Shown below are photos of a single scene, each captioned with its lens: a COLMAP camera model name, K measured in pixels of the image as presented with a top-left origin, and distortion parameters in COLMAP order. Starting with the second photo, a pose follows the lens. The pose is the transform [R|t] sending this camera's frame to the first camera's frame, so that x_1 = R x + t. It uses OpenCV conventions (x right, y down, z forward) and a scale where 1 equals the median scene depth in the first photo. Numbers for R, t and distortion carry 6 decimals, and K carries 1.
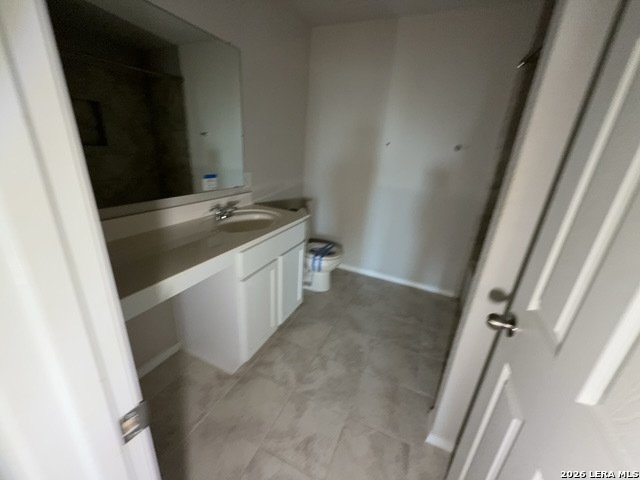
lens RADIAL K [[258.3, 0, 320.9], [0, 258.3, 241.9], [0, 0, 1]] dist [0.002389, 0.000265]
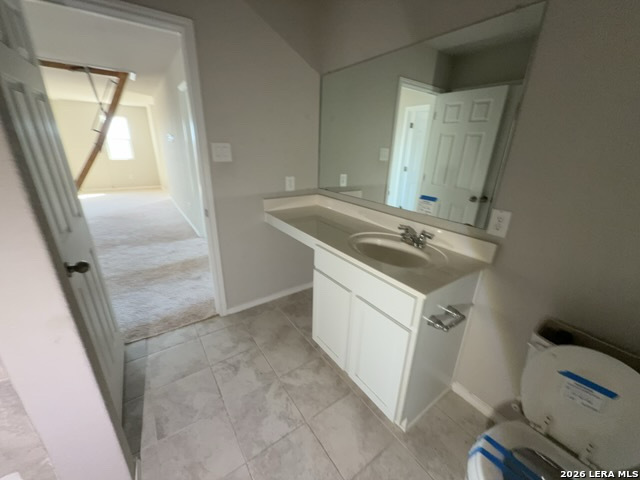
lens RADIAL K [[258.3, 0, 320.3], [0, 258.3, 241.3], [0, 0, 1]] dist [0.002389, 0.000265]
pose [[-0.520447, 0.216580, -0.825971, 0.564447], [-0.346206, 0.830707, 0.435967, -0.424982], [0.780562, 0.512854, -0.357357, 1.209696]]
